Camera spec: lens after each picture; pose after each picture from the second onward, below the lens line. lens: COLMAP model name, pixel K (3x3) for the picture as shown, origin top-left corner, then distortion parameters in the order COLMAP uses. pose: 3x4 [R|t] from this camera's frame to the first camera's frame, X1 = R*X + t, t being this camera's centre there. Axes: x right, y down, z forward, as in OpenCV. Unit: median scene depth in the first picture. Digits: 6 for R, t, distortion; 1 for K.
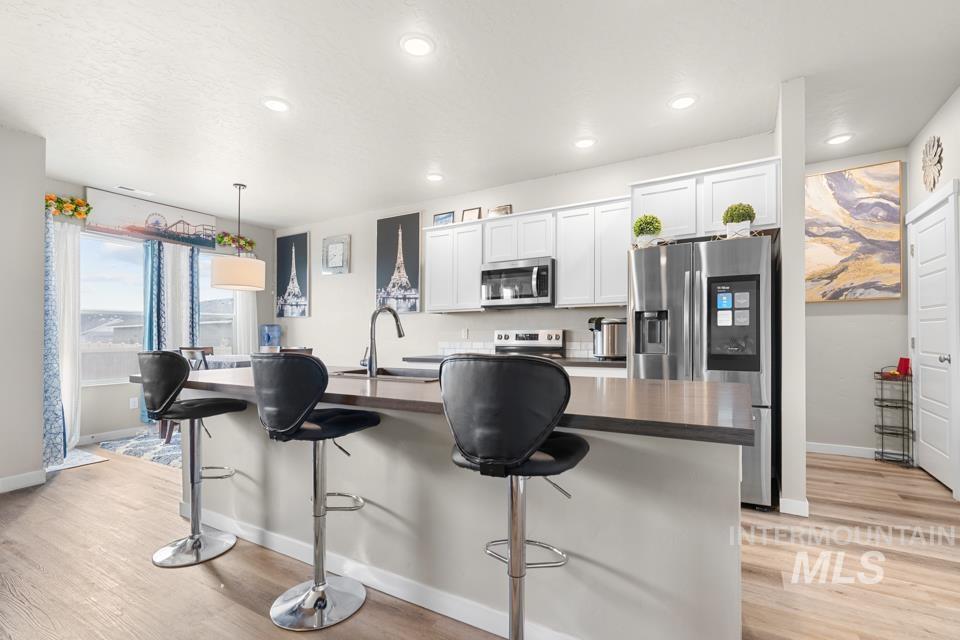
lens RADIAL K [[444.7, 0, 485.6], [0, 444.7, 327.3], [0, 0, 1]] dist [-0.002490, -0.001011]
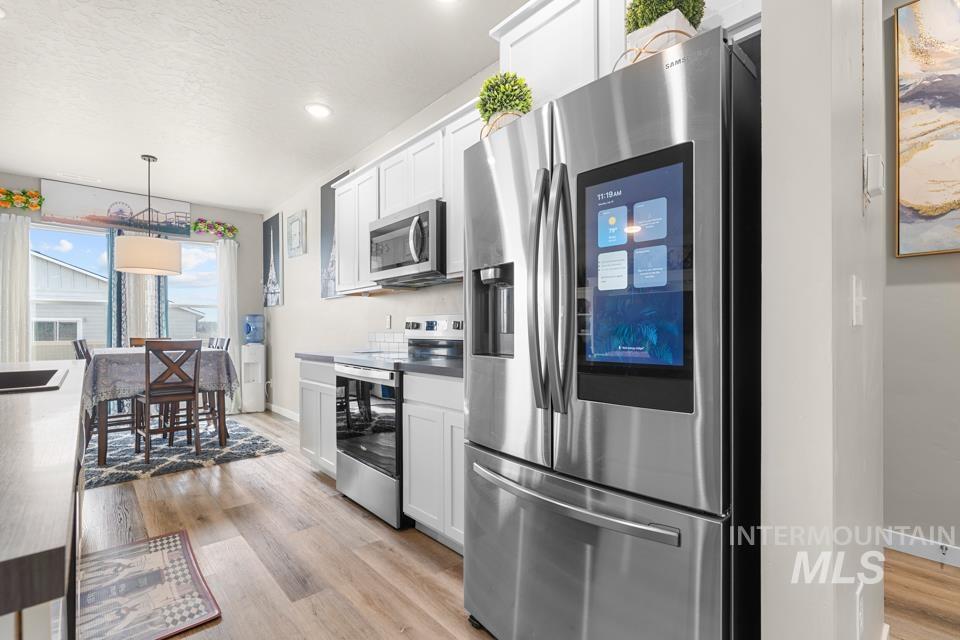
lens RADIAL K [[432.9, 0, 480.5], [0, 432.9, 328.8], [0, 0, 1]] dist [-0.001309, 0.000315]
pose [[0.953586, -0.000202, -0.301120, 0.337689], [0.005333, 0.999854, 0.016219, 0.015173], [0.301073, -0.017072, 0.953448, 0.370416]]
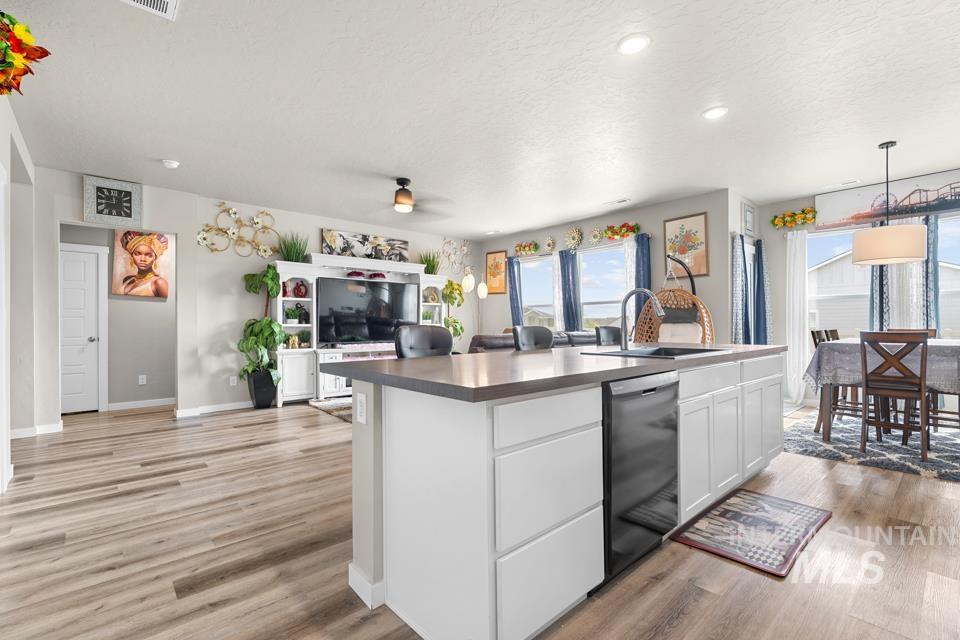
lens RADIAL K [[429.6, 0, 485.4], [0, 429.6, 324.3], [0, 0, 1]] dist [0.000209, 0.000440]
pose [[-0.302364, 0.006717, -0.953169, 0.482536], [0.023209, 0.999731, -0.000317, 0.016222], [0.952910, -0.022218, -0.302438, 0.501479]]
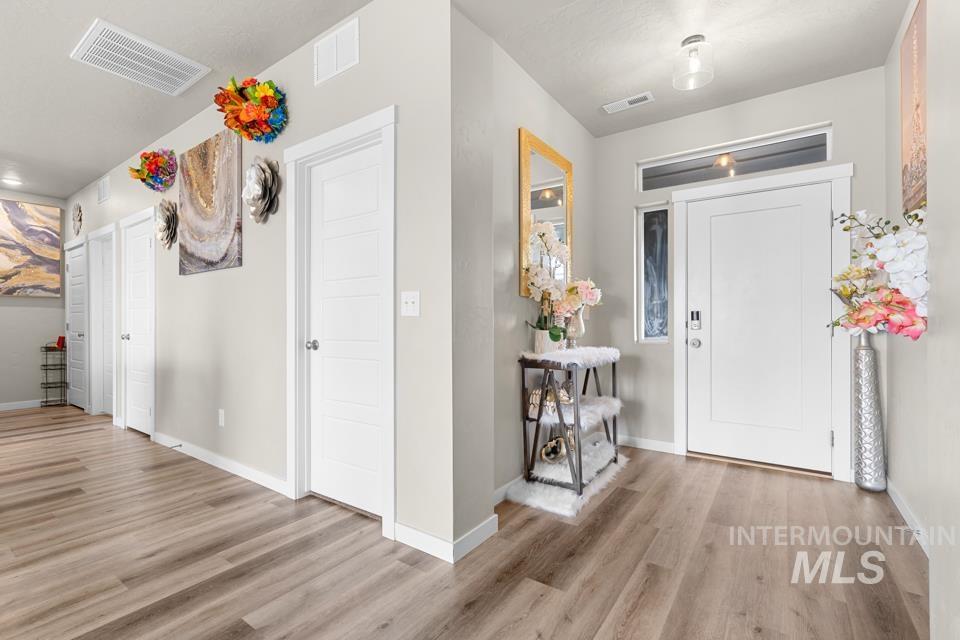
lens RADIAL K [[429.6, 0, 485.4], [0, 429.6, 324.3], [0, 0, 1]] dist [0.000209, 0.000440]
pose [[0.084781, 0.006404, 0.996379, -0.332626], [-0.016528, 0.999851, -0.005020, 0.010115], [-0.996263, -0.016043, 0.084874, -0.469984]]
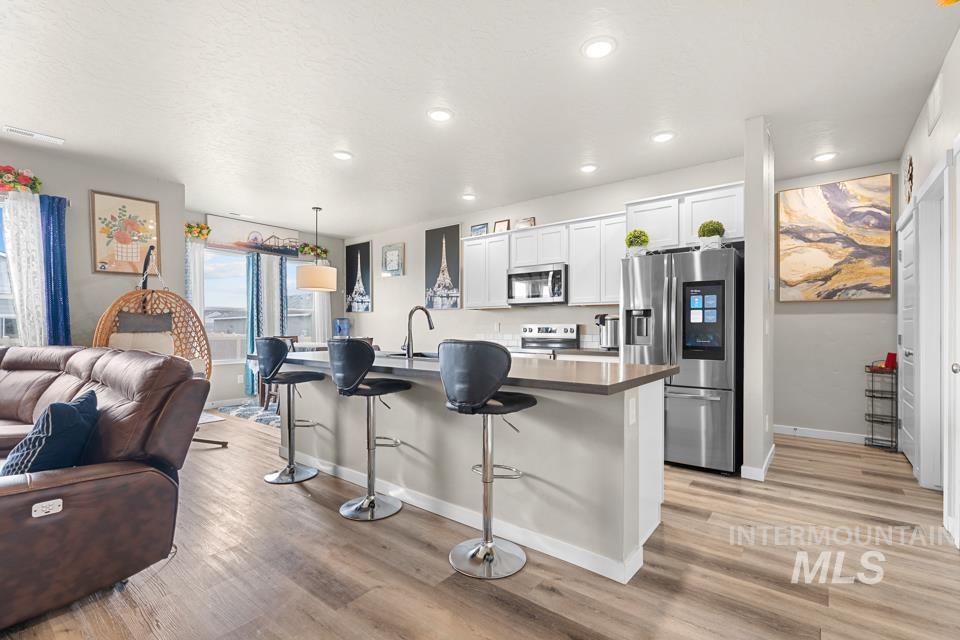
lens RADIAL K [[432.9, 0, 480.5], [0, 432.9, 328.8], [0, 0, 1]] dist [-0.001309, 0.000315]
pose [[0.990059, 0.007661, -0.140443, 0.076912], [-0.004860, 0.999783, 0.020279, -0.004208], [0.140568, -0.019395, 0.989881, -0.152673]]
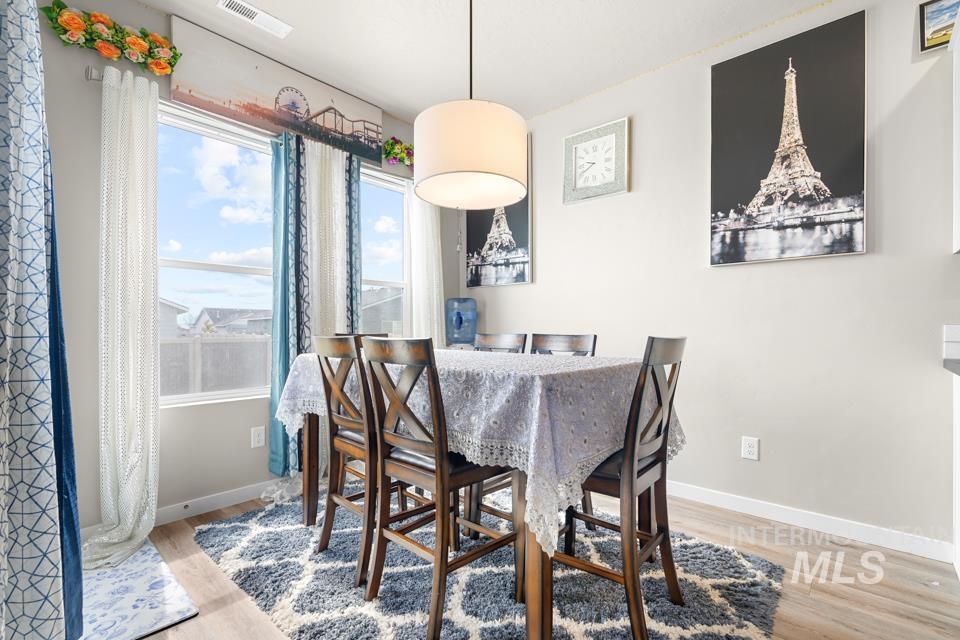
lens RADIAL K [[432.9, 0, 480.5], [0, 432.9, 328.8], [0, 0, 1]] dist [-0.001309, 0.000315]
pose [[0.979123, 0.006605, -0.203161, -0.462993], [-0.003455, 0.999868, 0.015860, 0.033870], [0.203239, -0.014827, 0.979017, 0.595963]]
